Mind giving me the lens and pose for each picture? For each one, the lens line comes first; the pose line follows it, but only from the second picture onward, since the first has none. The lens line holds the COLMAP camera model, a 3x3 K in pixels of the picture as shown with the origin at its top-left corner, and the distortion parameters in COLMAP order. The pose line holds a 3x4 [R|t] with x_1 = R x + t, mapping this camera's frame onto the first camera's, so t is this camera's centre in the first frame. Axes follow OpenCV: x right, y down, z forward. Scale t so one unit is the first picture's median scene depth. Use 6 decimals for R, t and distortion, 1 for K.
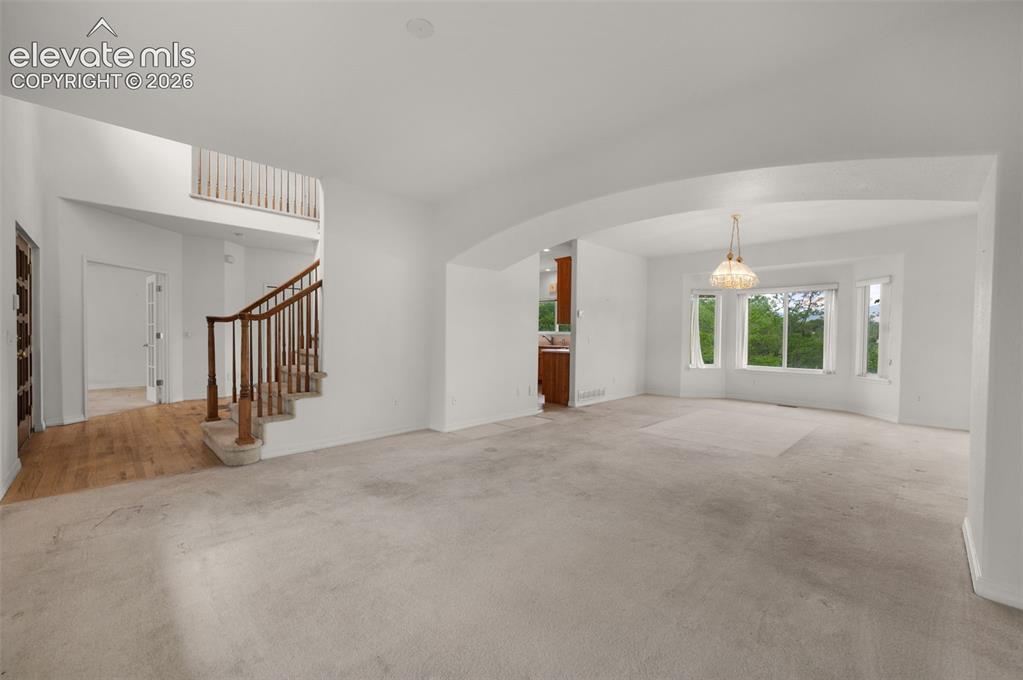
lens RADIAL K [[411.4, 0, 514.5], [0, 411.4, 342.1], [0, 0, 1]] dist [-0.006193, -0.000275]
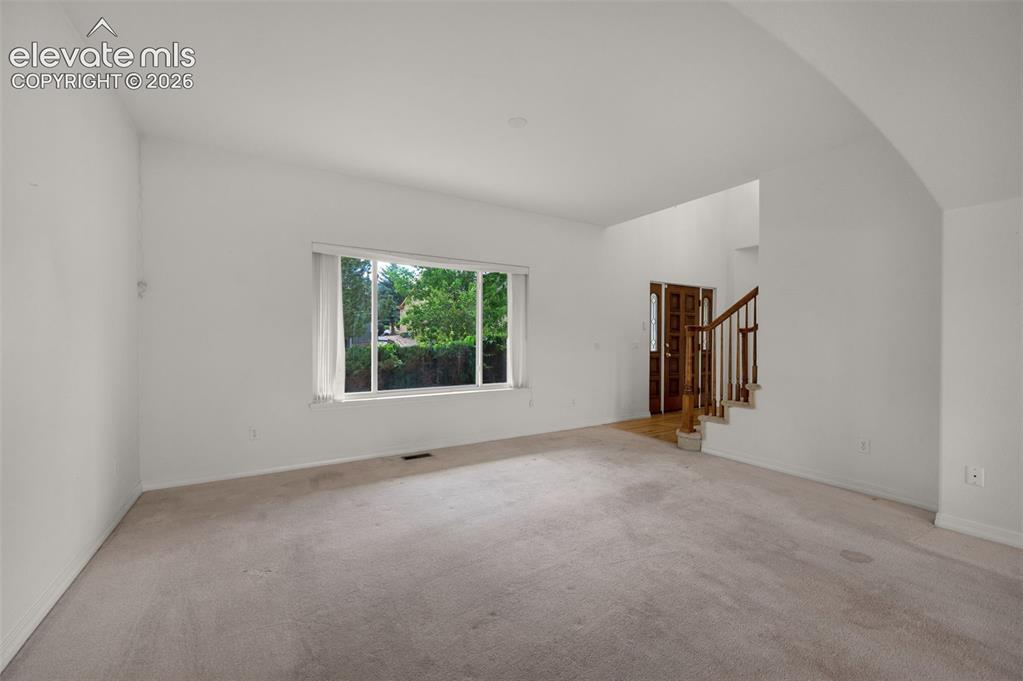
lens RADIAL K [[411.4, 0, 512.0], [0, 411.4, 337.1], [0, 0, 1]] dist [-0.006193, -0.000275]
pose [[-0.229233, -0.009295, -0.973327, 0.640561], [-0.026390, 0.999646, -0.003331, -0.017793], [0.973014, 0.024923, -0.229397, 0.744240]]
